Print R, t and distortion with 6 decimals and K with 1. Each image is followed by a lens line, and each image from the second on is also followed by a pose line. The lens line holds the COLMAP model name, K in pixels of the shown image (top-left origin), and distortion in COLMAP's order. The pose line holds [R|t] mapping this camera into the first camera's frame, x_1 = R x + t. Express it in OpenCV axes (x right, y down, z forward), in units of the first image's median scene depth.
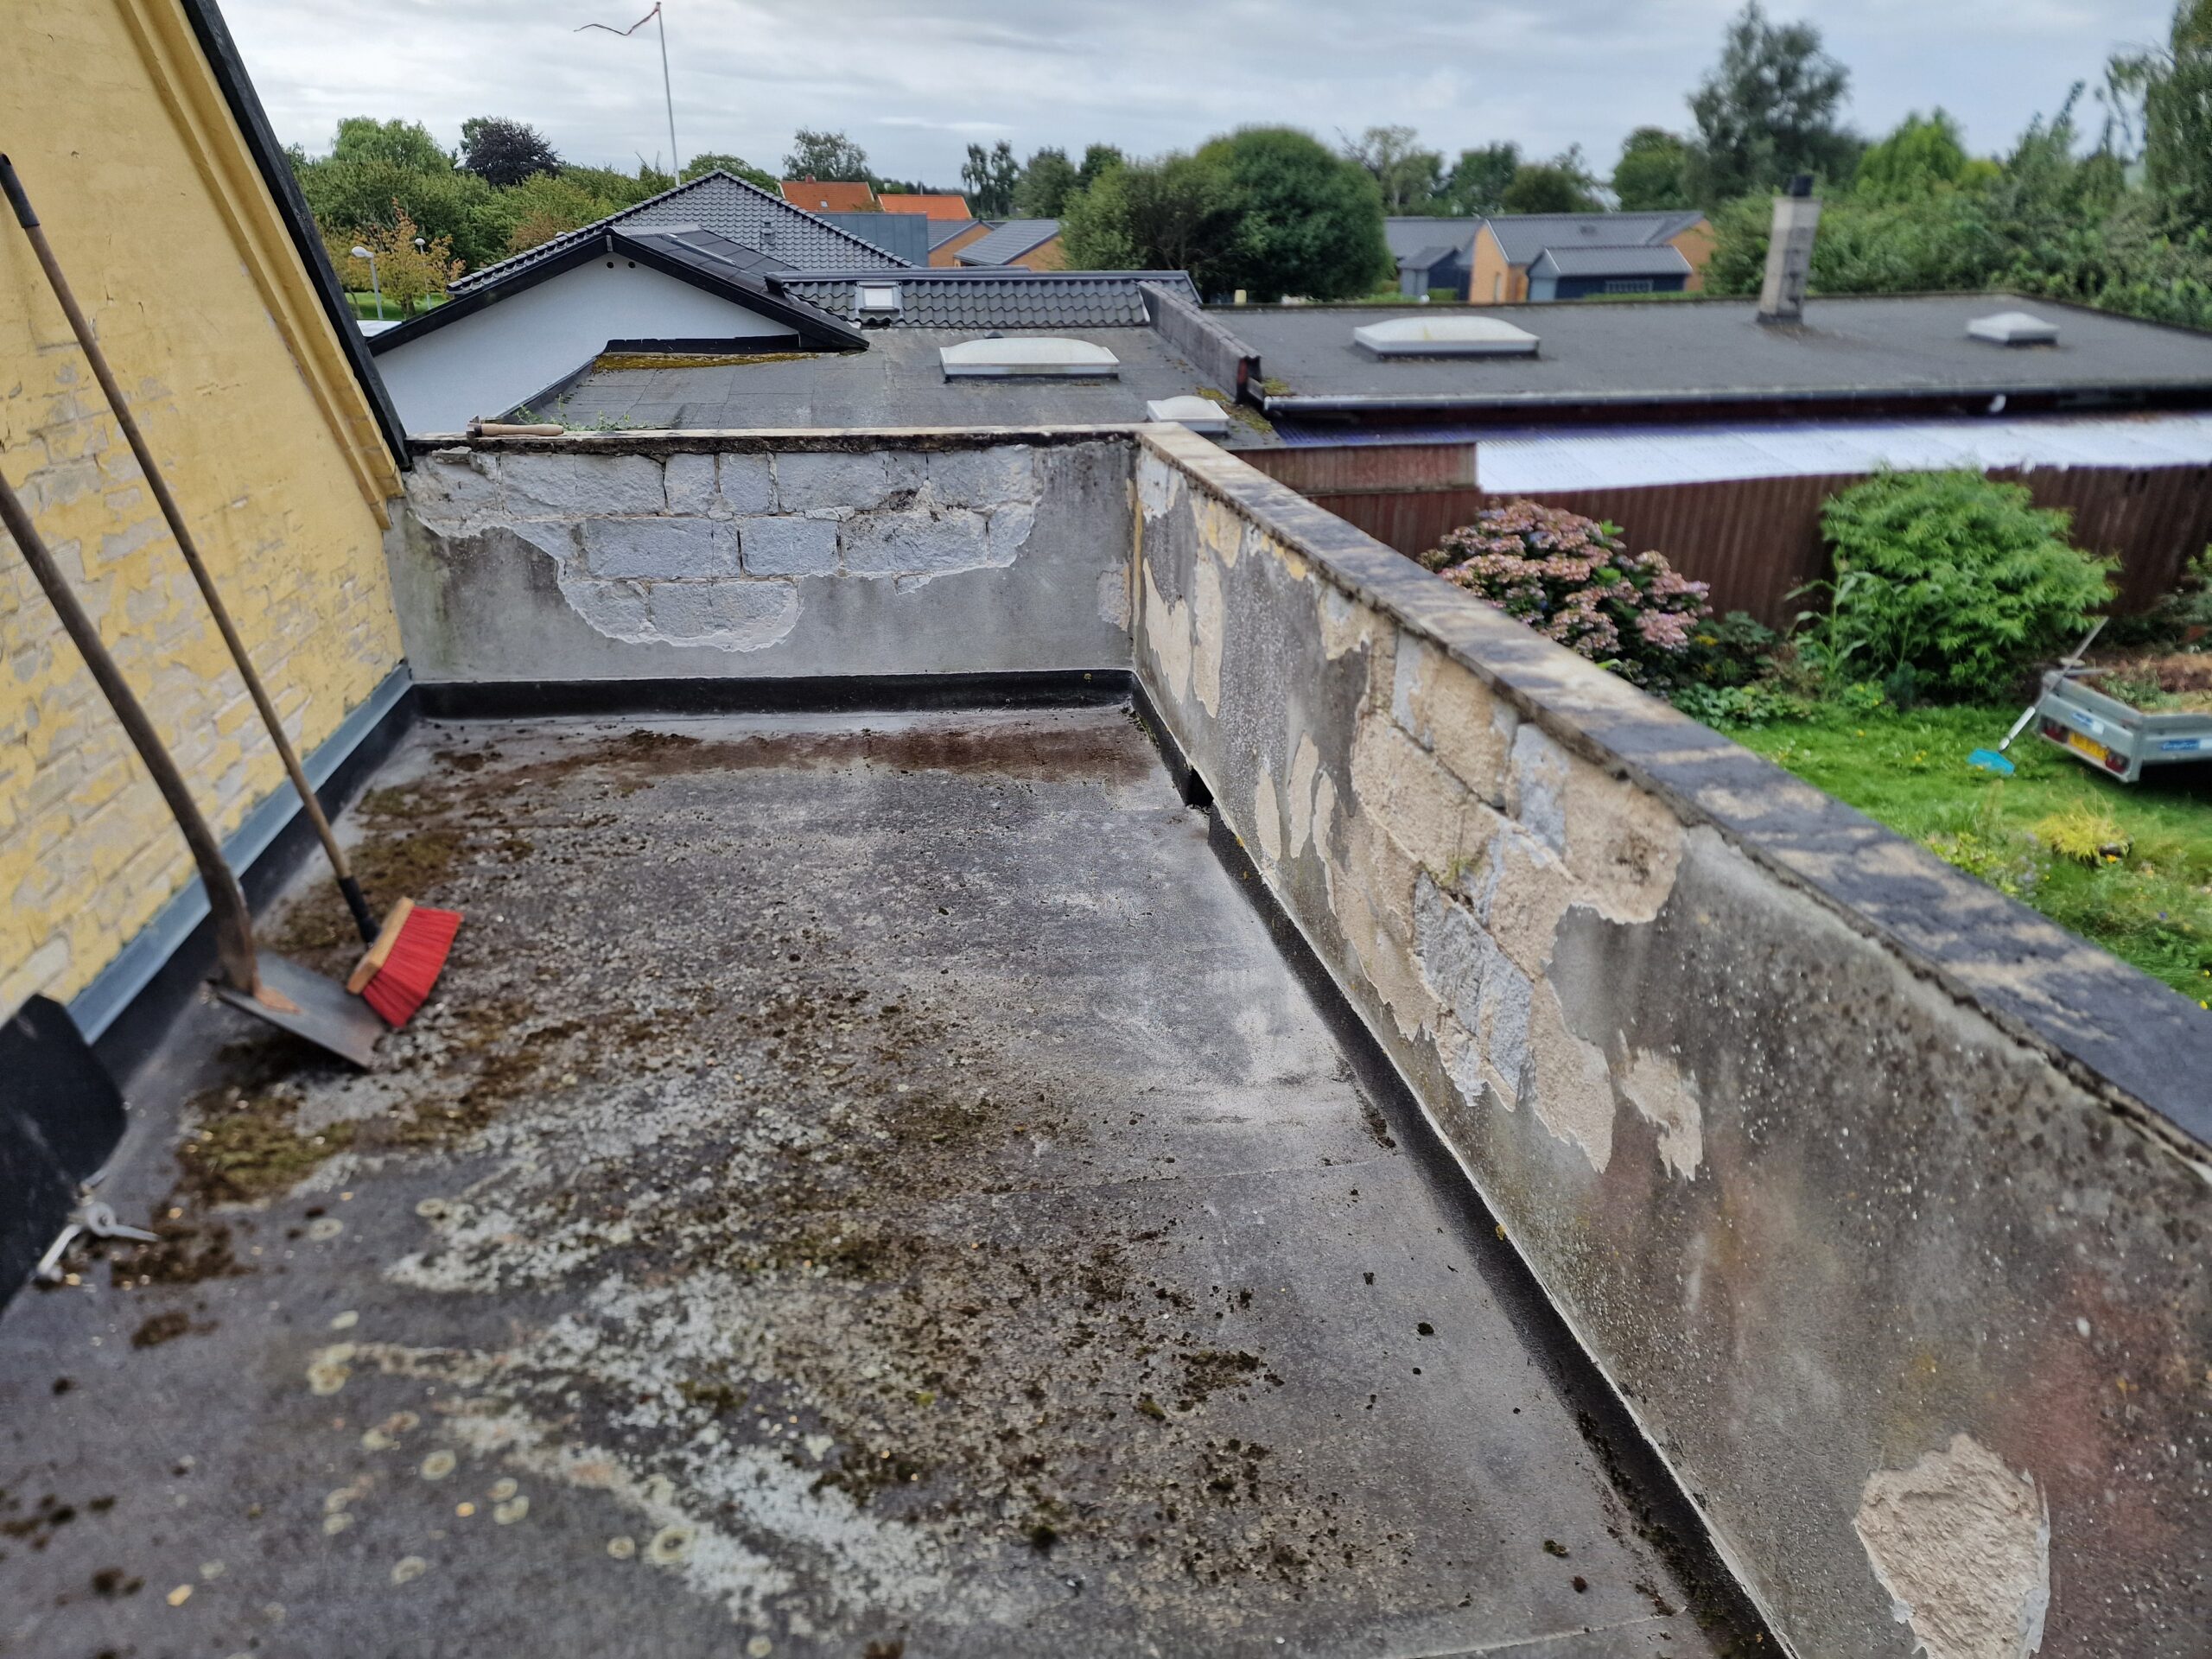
lens RADIAL K [[1488.5, 0, 1128.6], [0, 1488.5, 805.6], [0, 0, 1]] dist [0.077223, -0.068490]
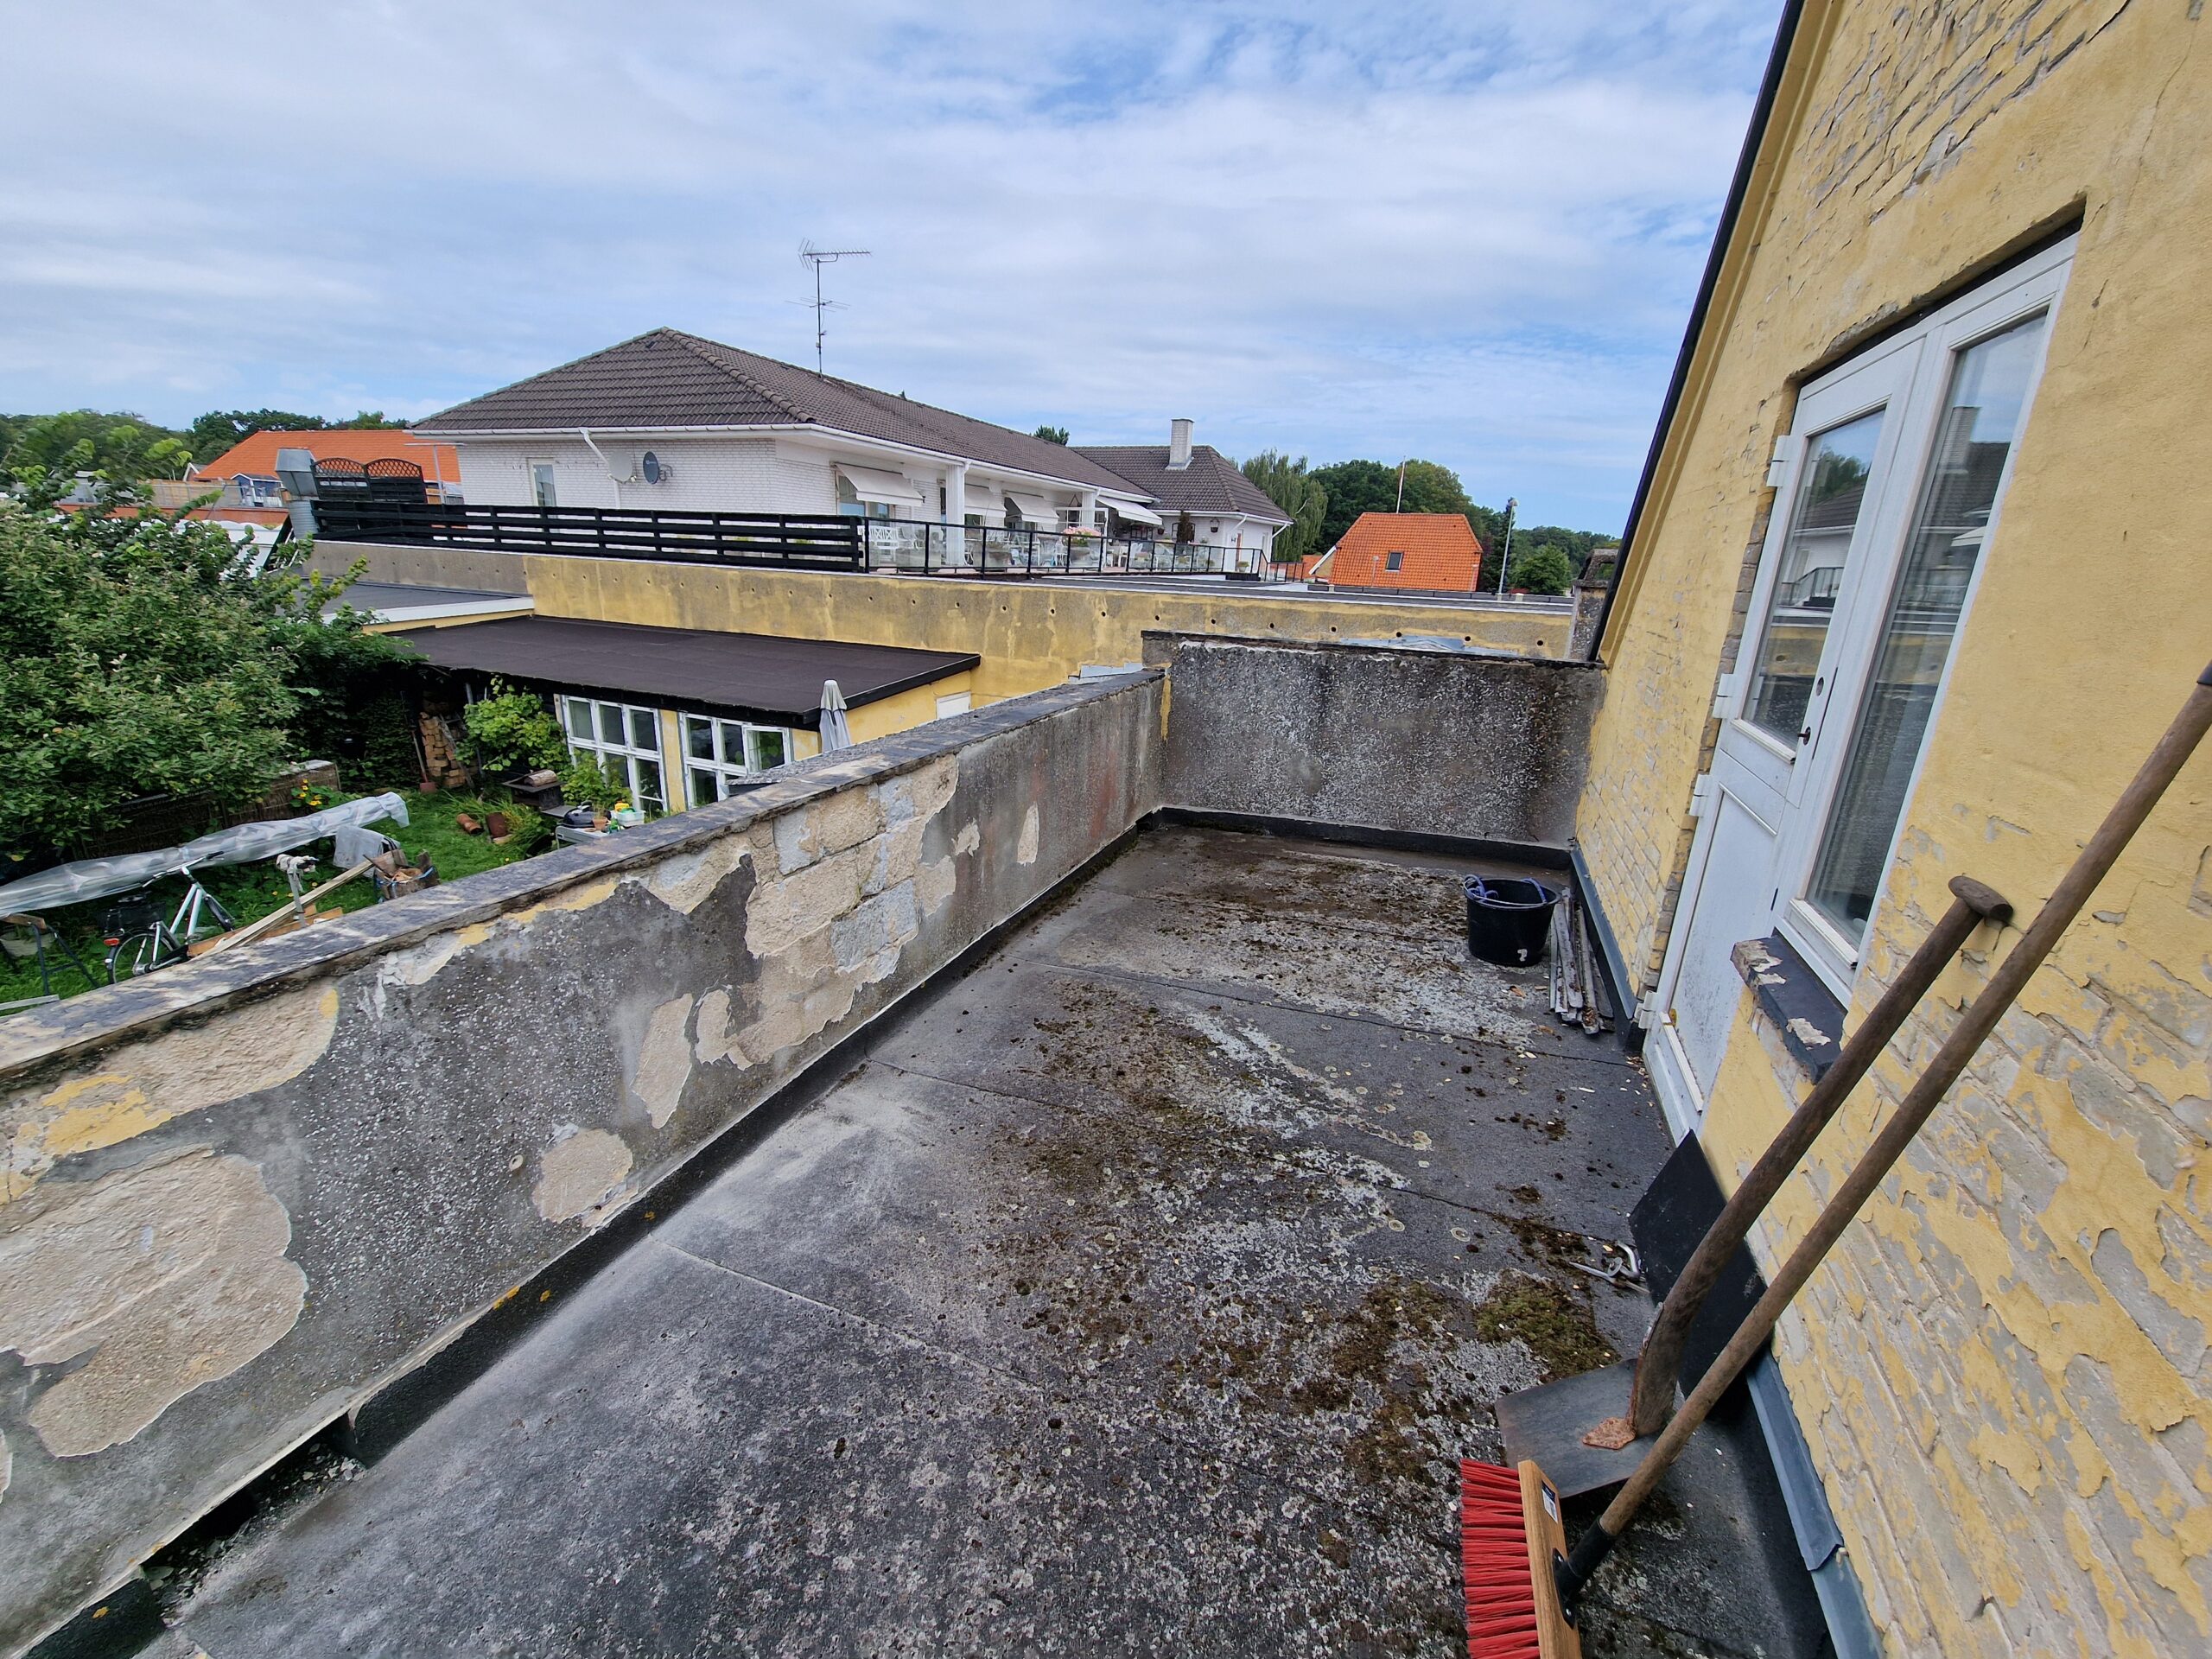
lens RADIAL K [[916.5, 0, 1098.0], [0, 916.5, 832.6], [0, 0, 1]] dist [0.004680, -0.006968]
pose [[-0.847753, -0.188565, 0.495740, -0.356176], [0.152628, 0.808403, 0.568498, -0.372810], [-0.507957, 0.557610, -0.656545, 0.926752]]
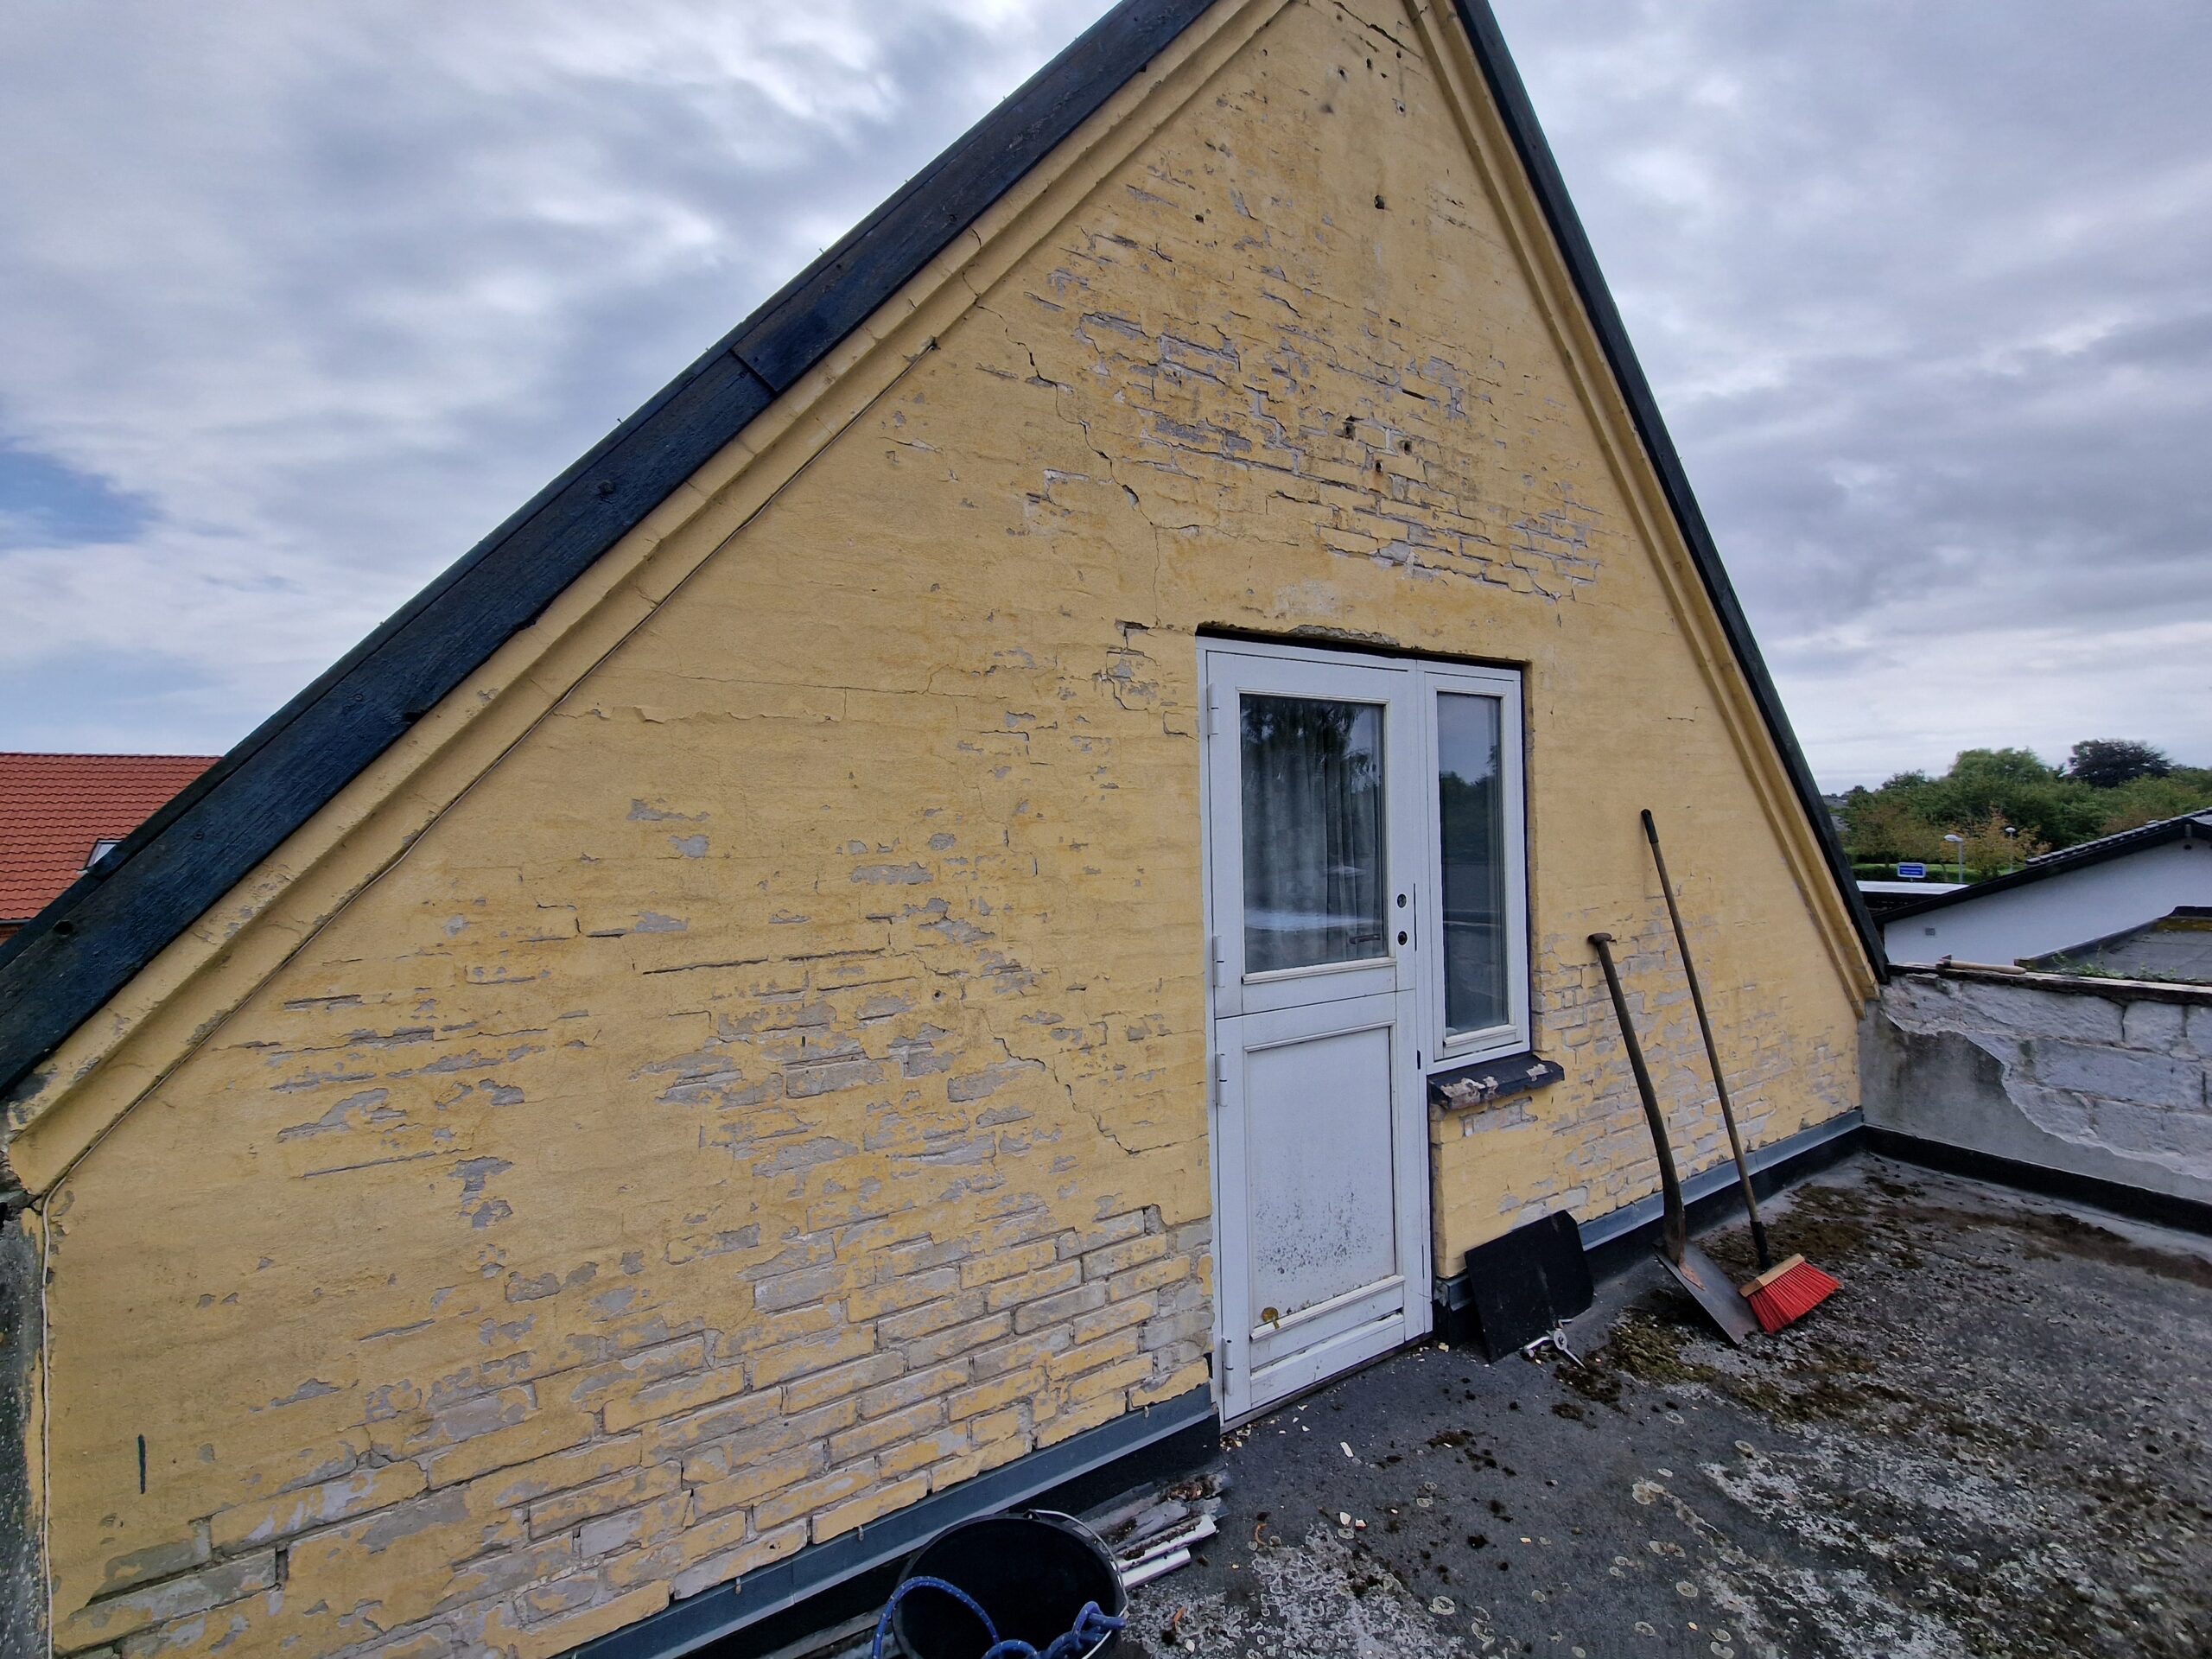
lens RADIAL K [[916.5, 0, 1073.3], [0, 916.5, 811.0], [0, 0, 1]] dist [0.004680, -0.006968]
pose [[0.346818, -0.028279, -0.937506, 0.112512], [-0.319378, 0.936252, -0.146391, 0.009746], [0.881881, 0.350190, 0.315678, -0.068584]]
